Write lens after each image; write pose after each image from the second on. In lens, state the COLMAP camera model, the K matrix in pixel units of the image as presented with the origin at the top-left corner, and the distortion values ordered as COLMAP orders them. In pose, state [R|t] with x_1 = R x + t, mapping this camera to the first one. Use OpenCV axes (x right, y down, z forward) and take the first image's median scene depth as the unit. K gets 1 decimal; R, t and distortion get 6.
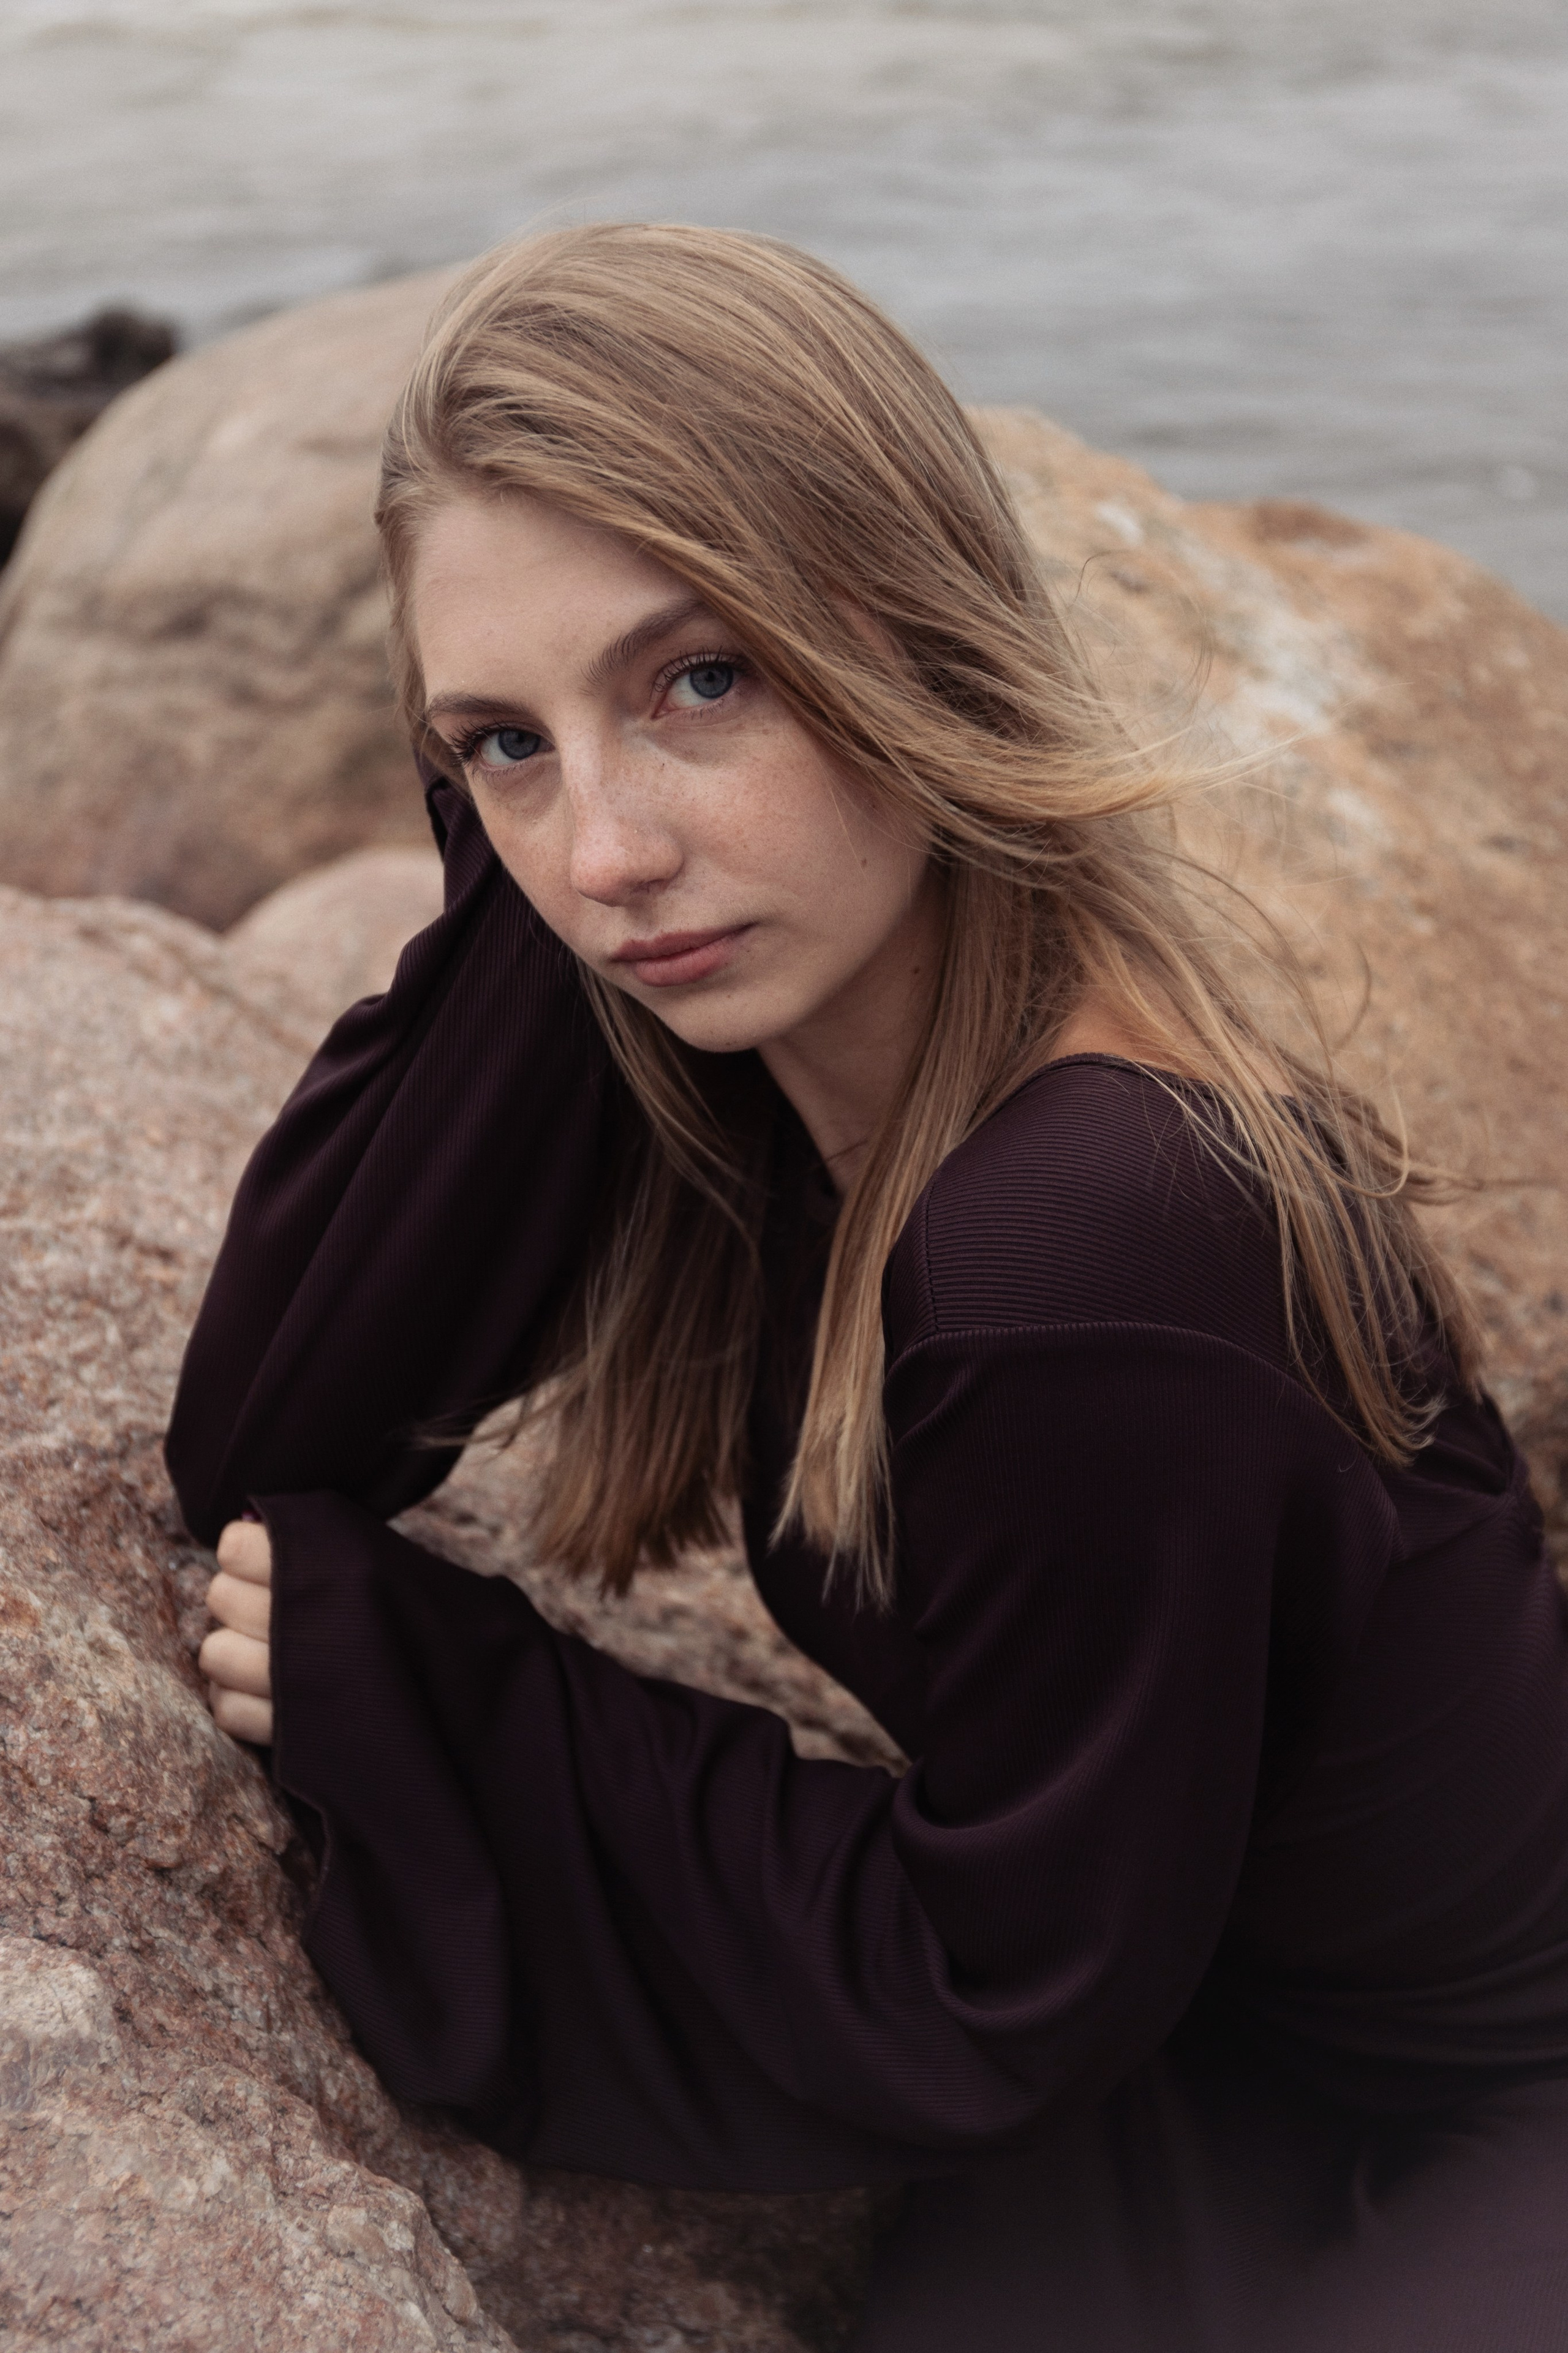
lens RADIAL K [[2973.5, 0, 776.1], [0, 2973.5, 1185.0], [0, 0, 1]] dist [-0.008969, 0.000000]
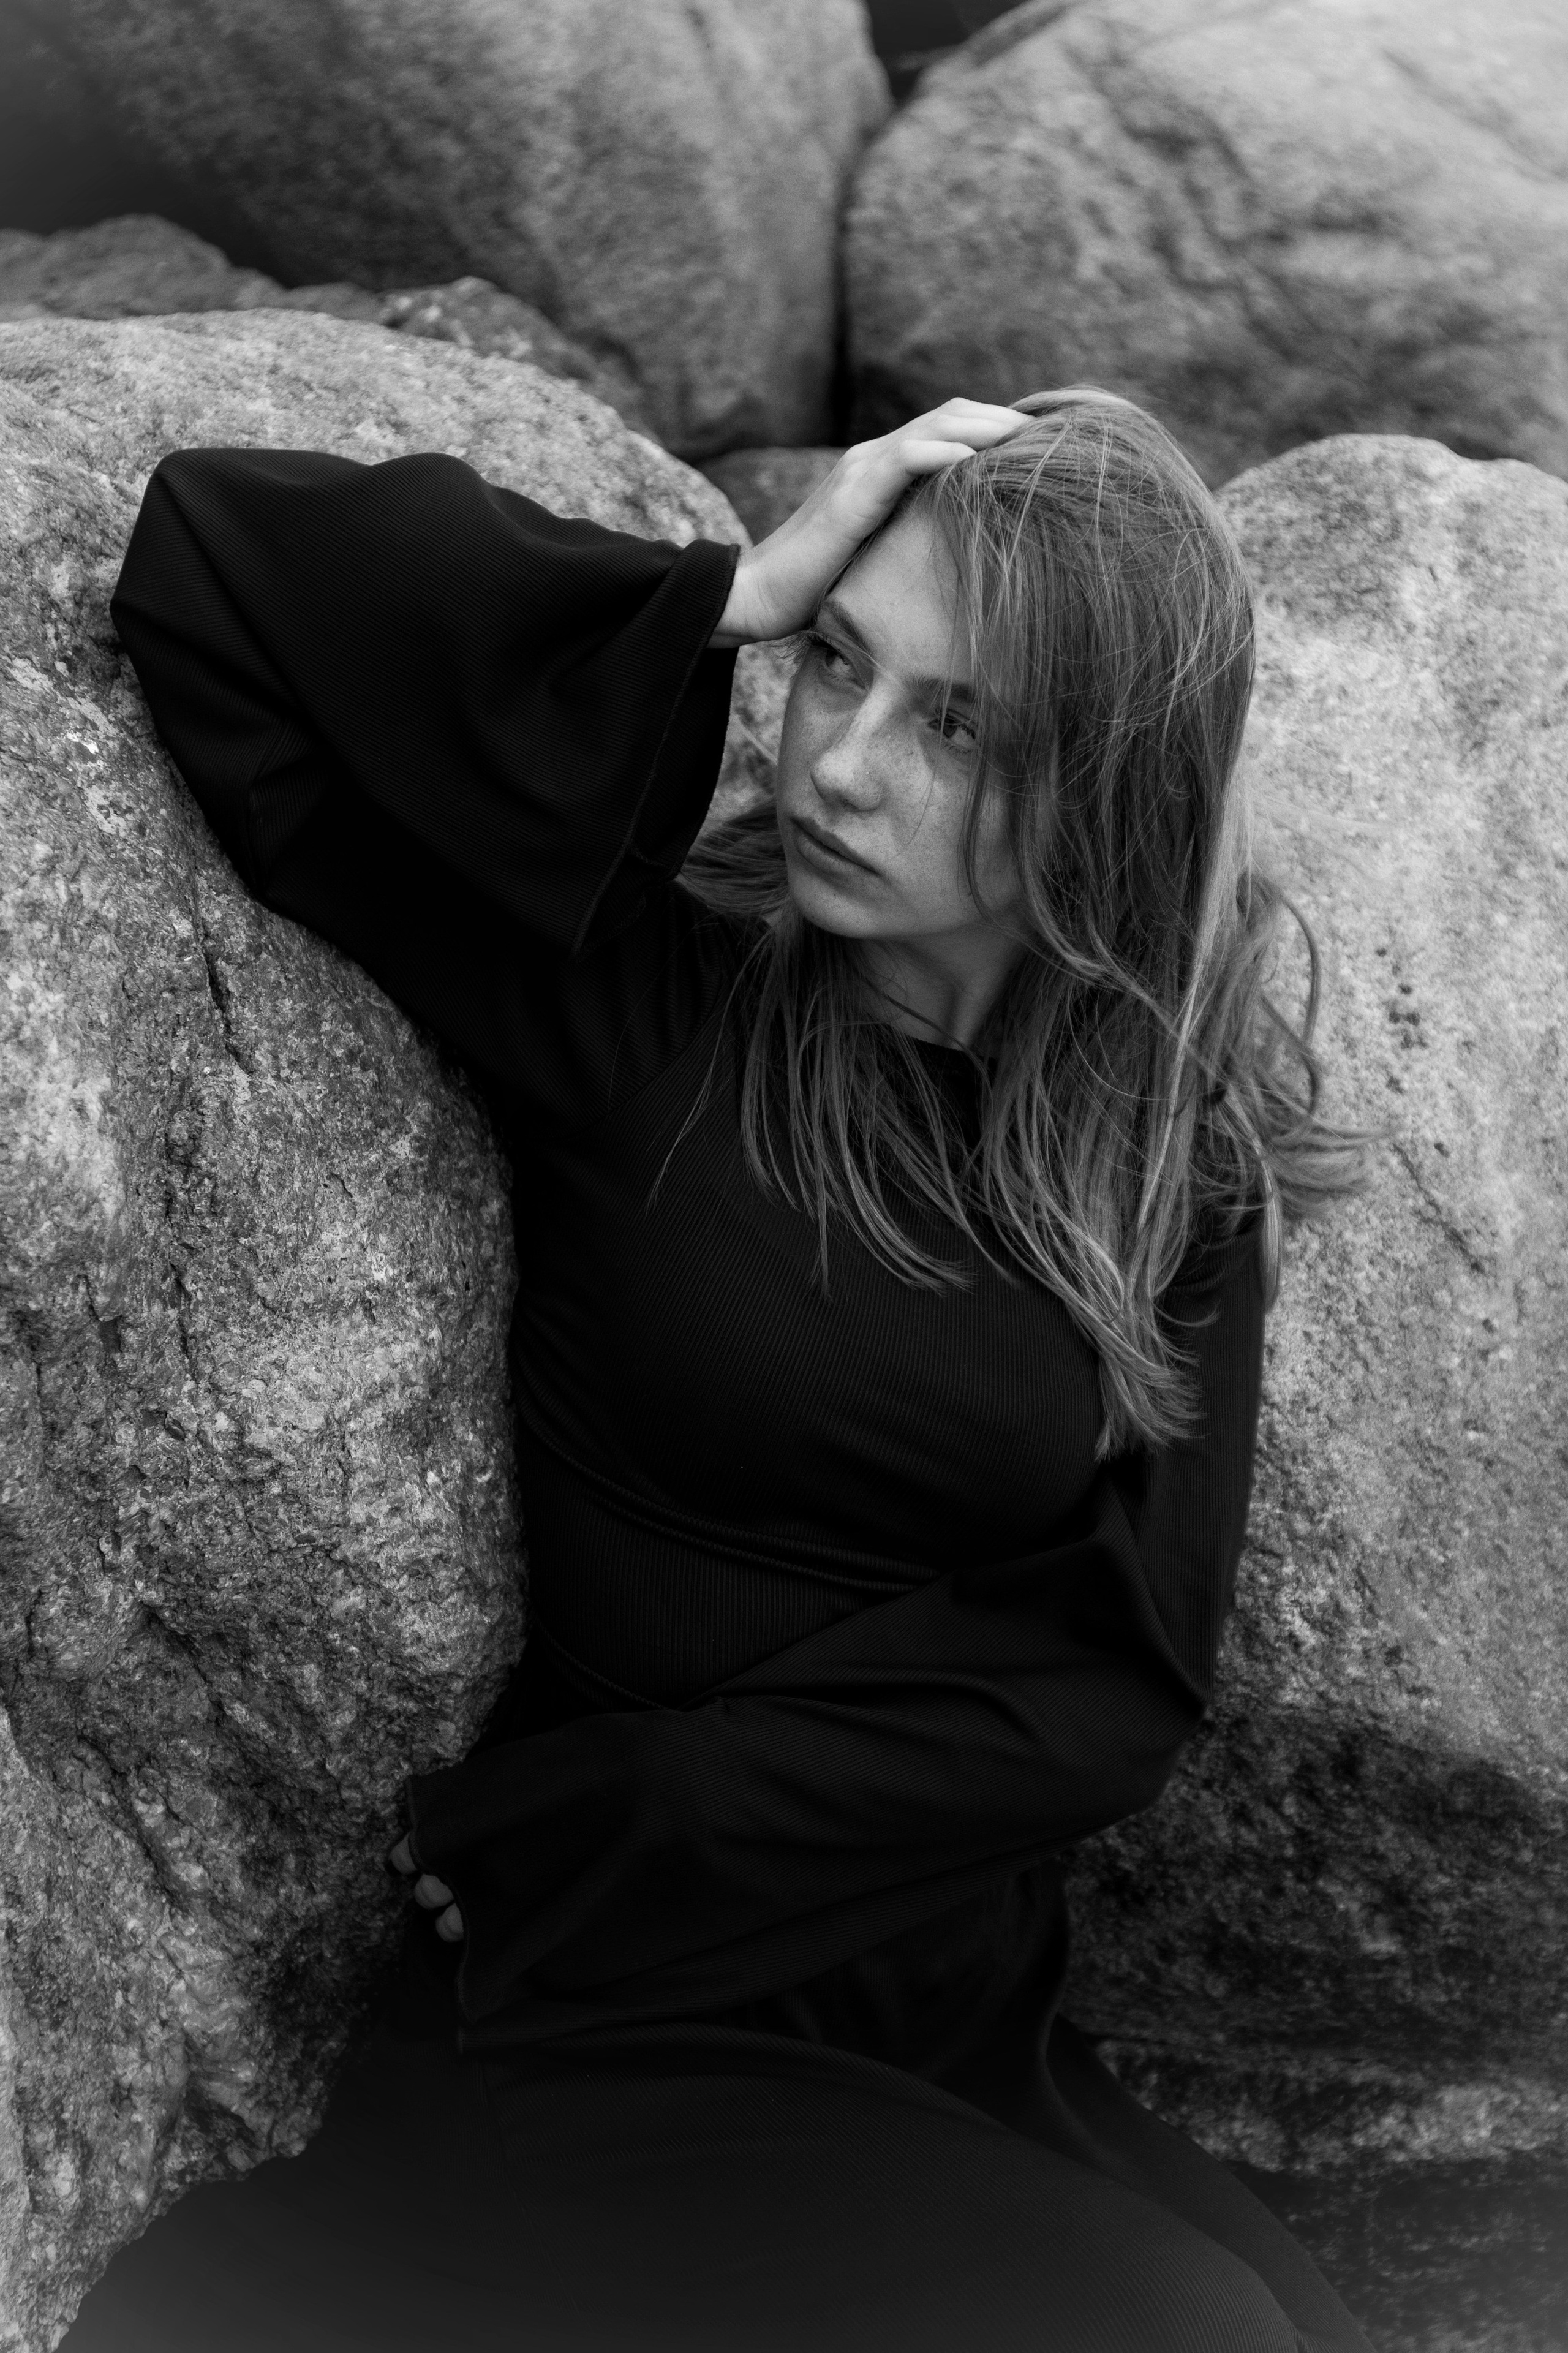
lens RADIAL K [[3139.8, 0, 777.4], [0, 3139.8, 1184.1], [0, 0, 1]] dist [0.035401, 0.000000]
pose [[0.753920, 0.646479, -0.116913, 0.151819], [-0.615935, 0.757457, 0.216523, -0.259412], [0.228534, -0.091230, 0.969252, -0.186130]]
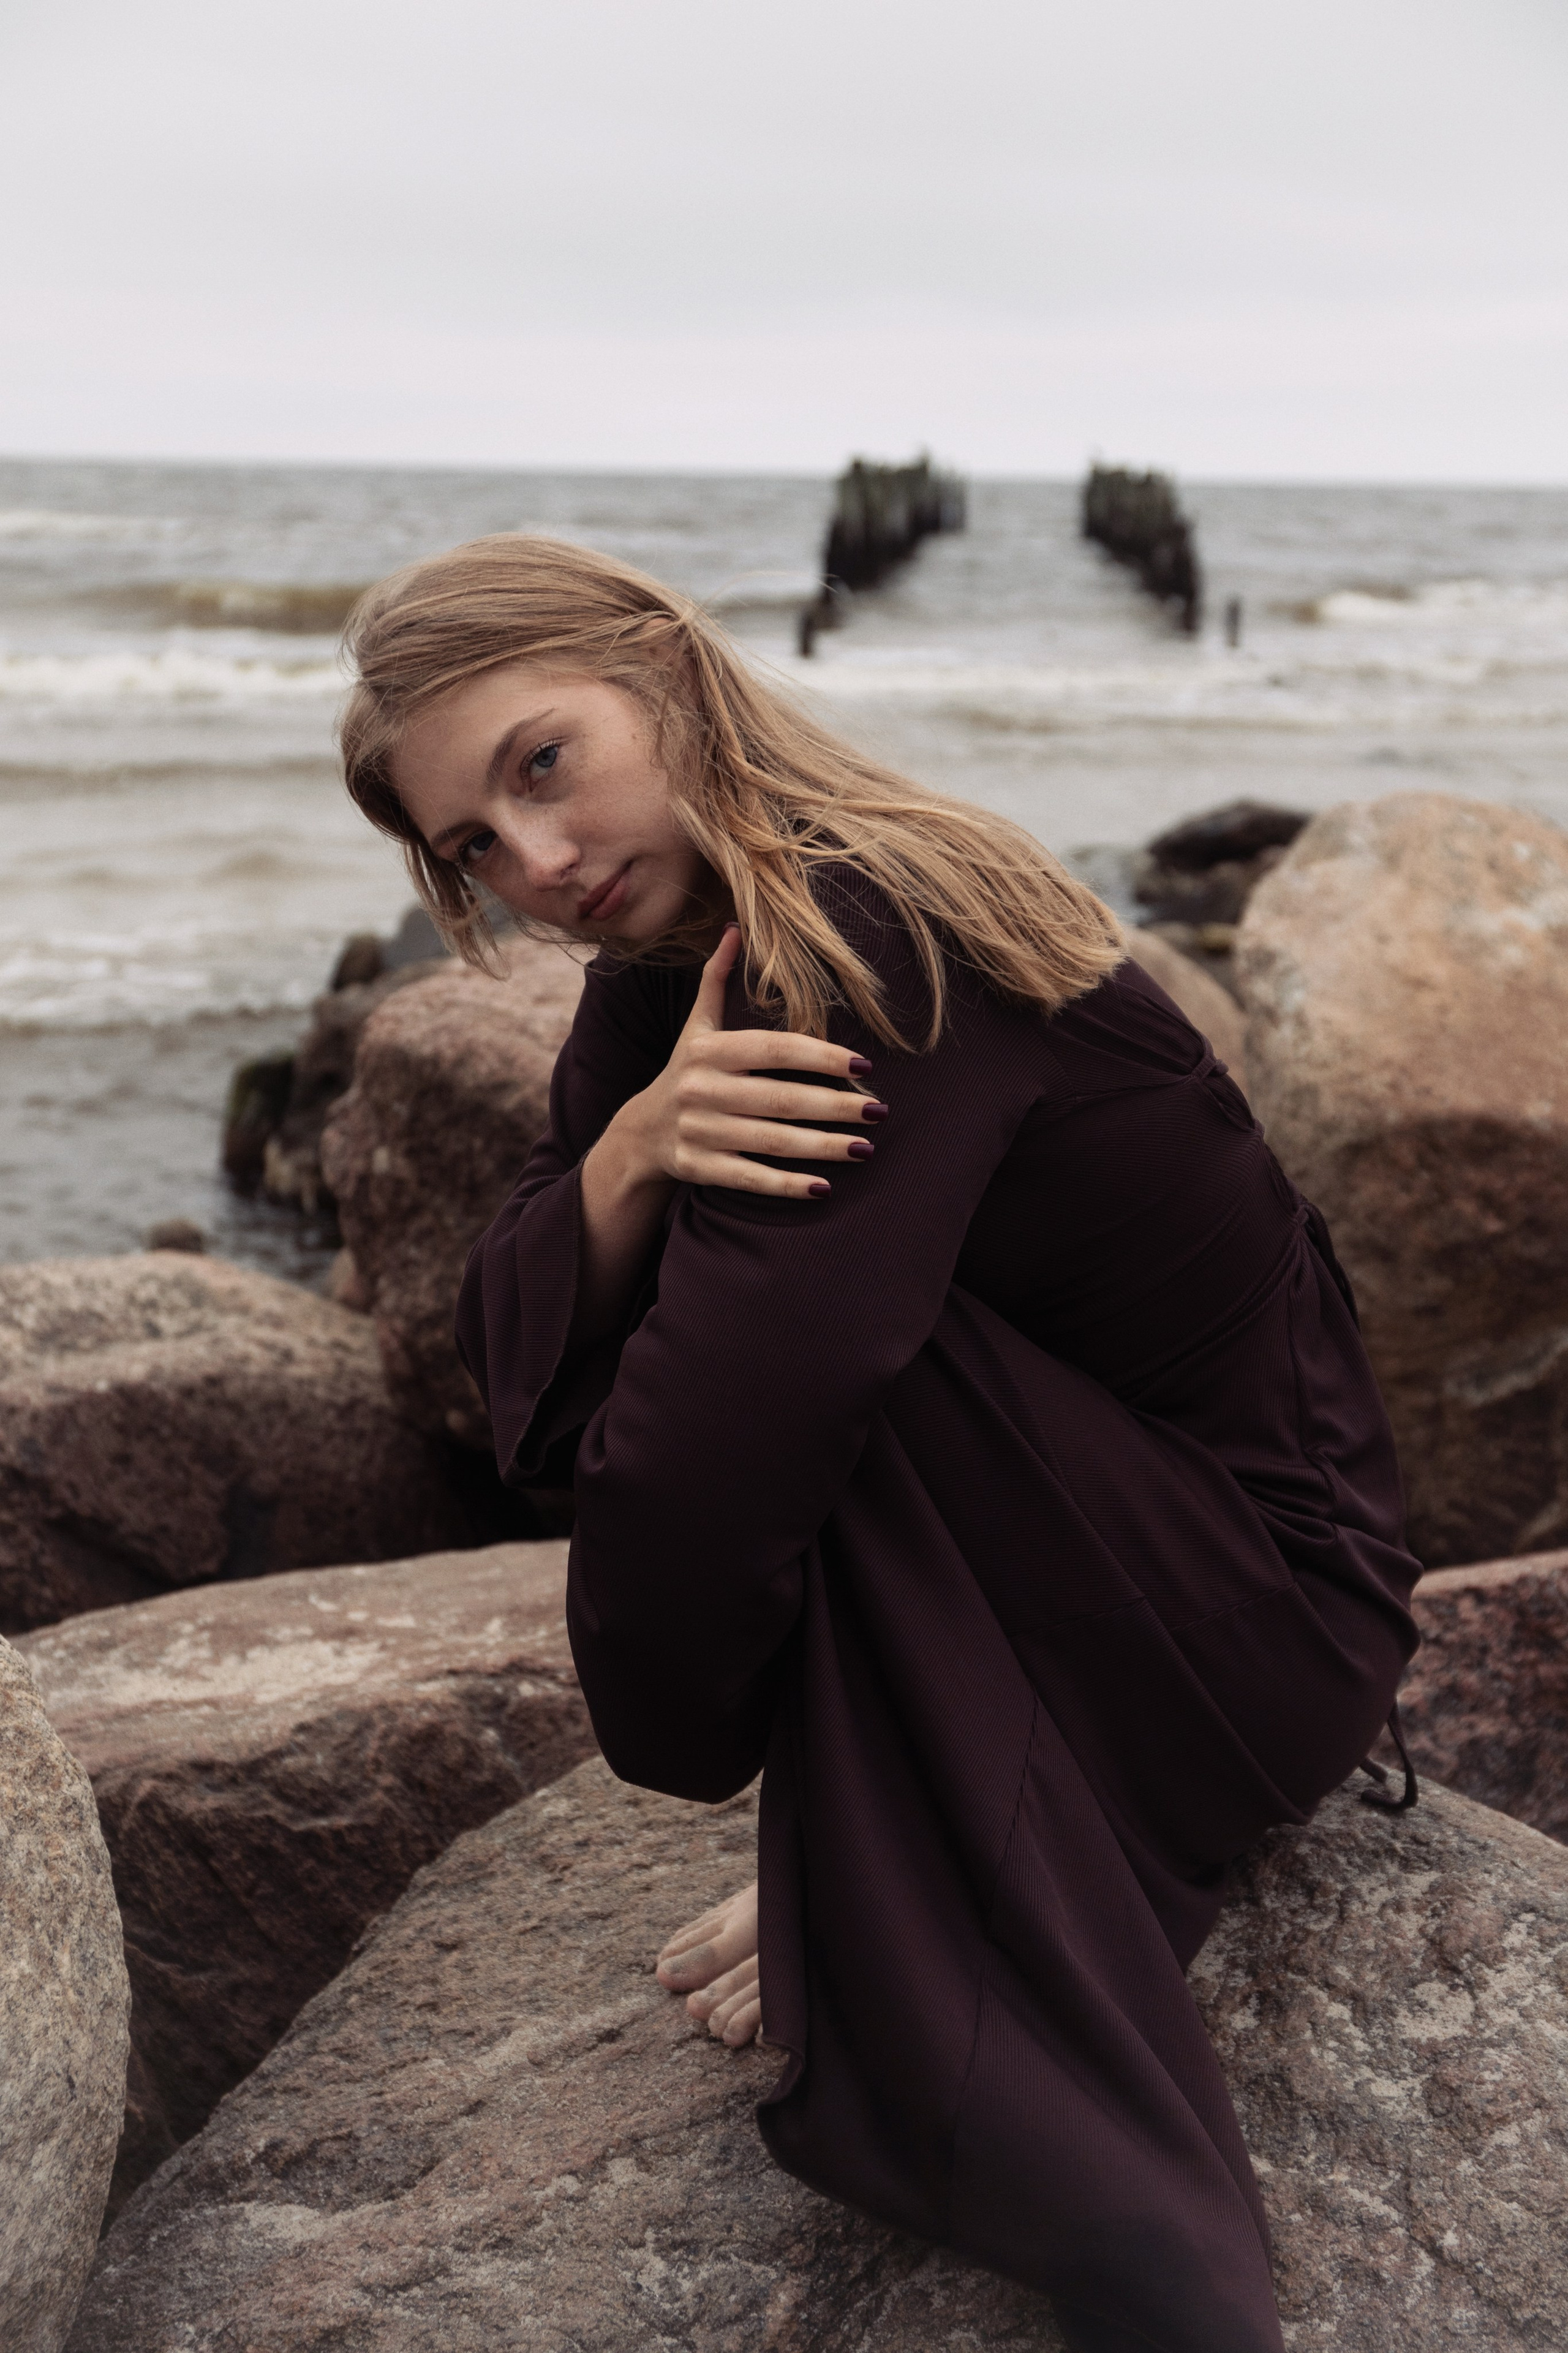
lens RADIAL K [[3139.8, 0, 778.0], [0, 3139.8, 1177.0], [0, 0, 1]] dist [0.035401, 0.000000]
pose [[0.805493, 0.172782, -0.566857, 1.832750], [-0.288627, 0.949813, -0.120624, 0.809486], [0.517566, 0.260772, 0.814937, -2.063039]]
